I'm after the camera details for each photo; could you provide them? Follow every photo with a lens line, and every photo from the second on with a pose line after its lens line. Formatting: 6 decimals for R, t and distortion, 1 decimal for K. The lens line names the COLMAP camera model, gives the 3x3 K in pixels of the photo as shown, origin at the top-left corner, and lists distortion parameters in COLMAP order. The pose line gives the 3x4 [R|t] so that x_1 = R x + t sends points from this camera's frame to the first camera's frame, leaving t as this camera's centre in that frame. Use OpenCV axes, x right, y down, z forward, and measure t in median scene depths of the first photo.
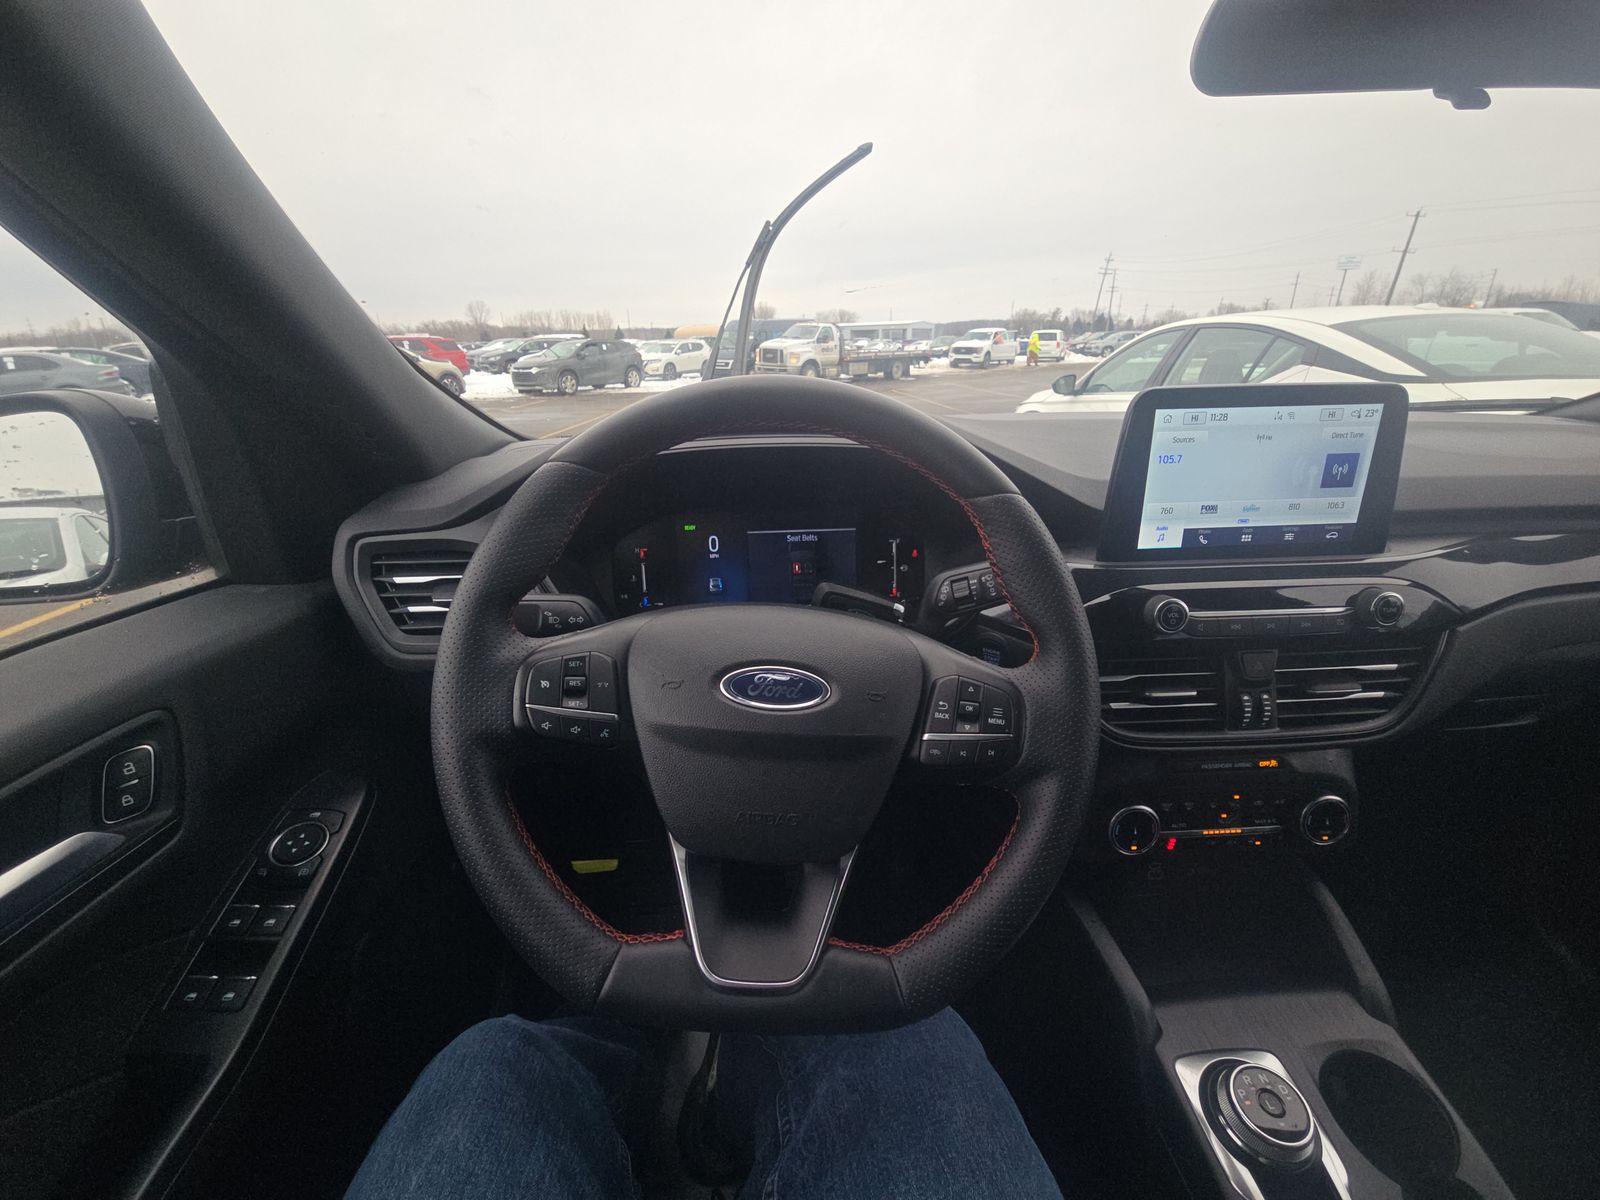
lens RADIAL K [[640.1, 0, 802.2], [0, 640.1, 562.9], [0, 0, 1]] dist [-0.012924, -0.000195]
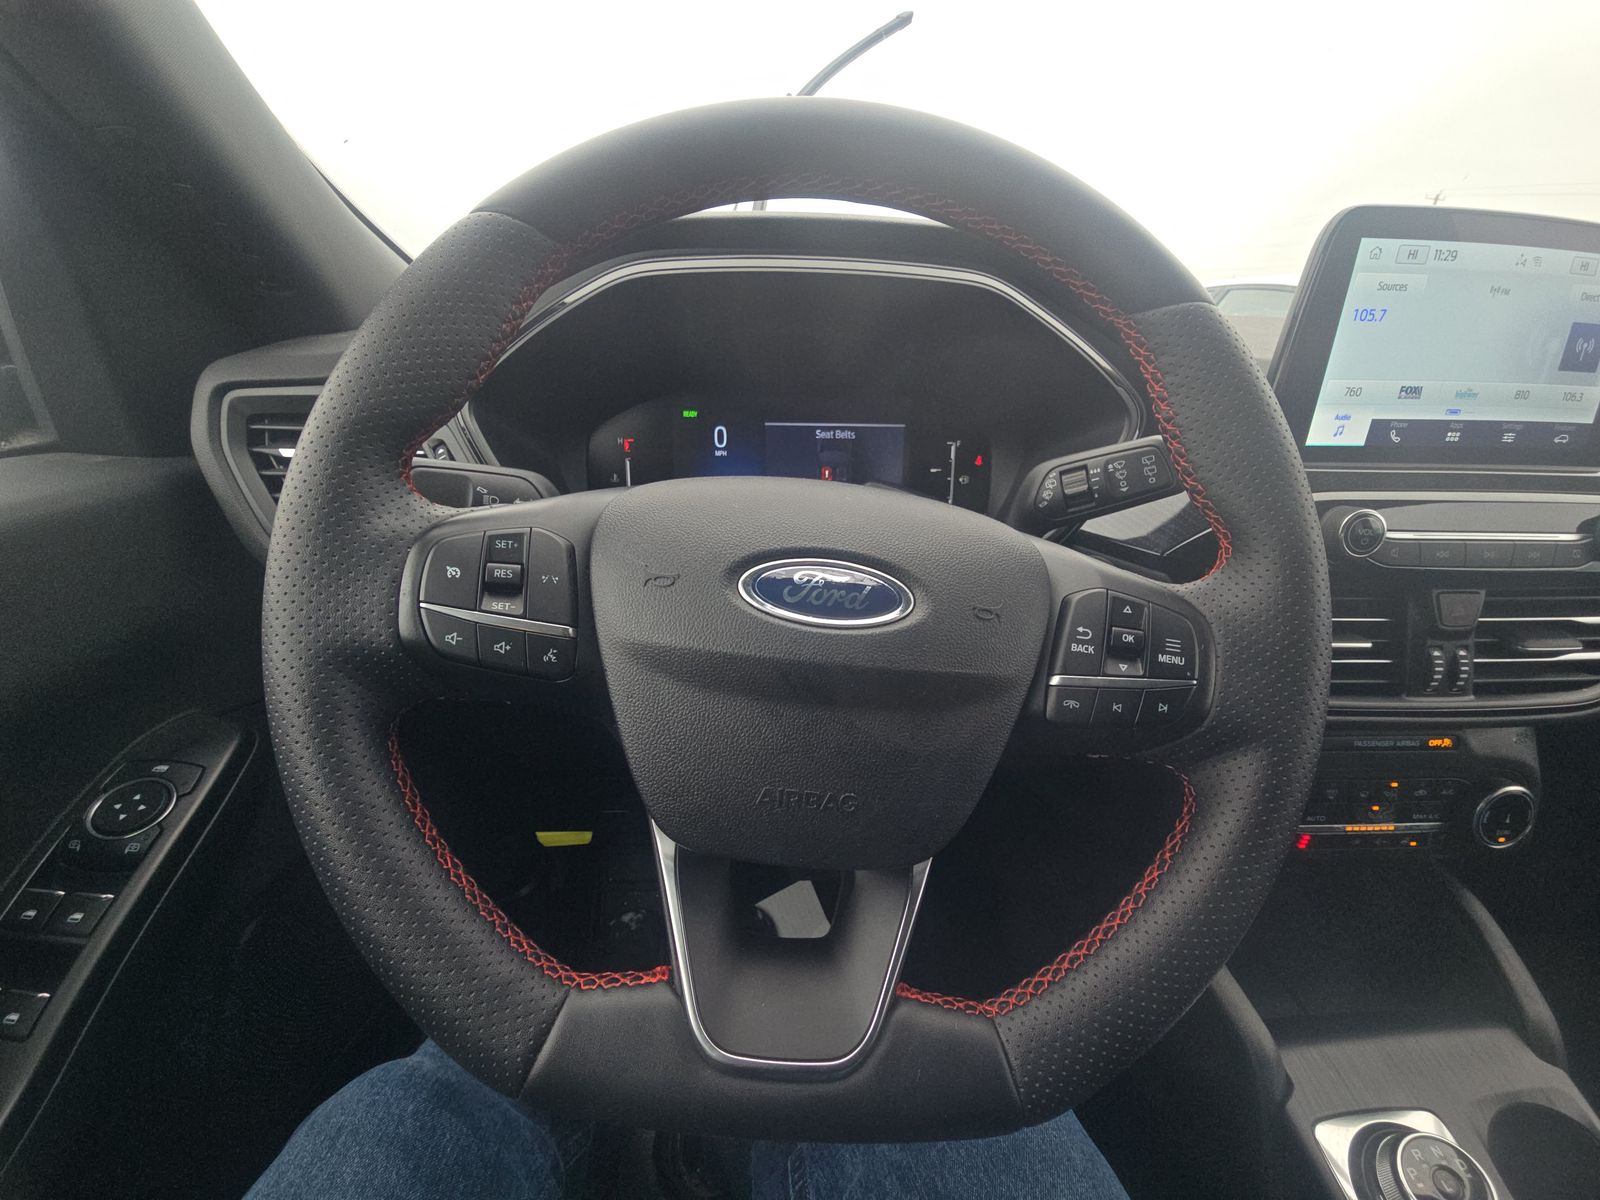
lens RADIAL K [[642.9, 0, 797.8], [0, 642.9, 561.1], [0, 0, 1]] dist [-0.000478, -0.008936]
pose [[0.999416, 0.034032, 0.003122, -0.058015], [-0.034138, 0.998413, 0.044784, 0.109245], [-0.001592, -0.044865, 0.998992, 0.298689]]
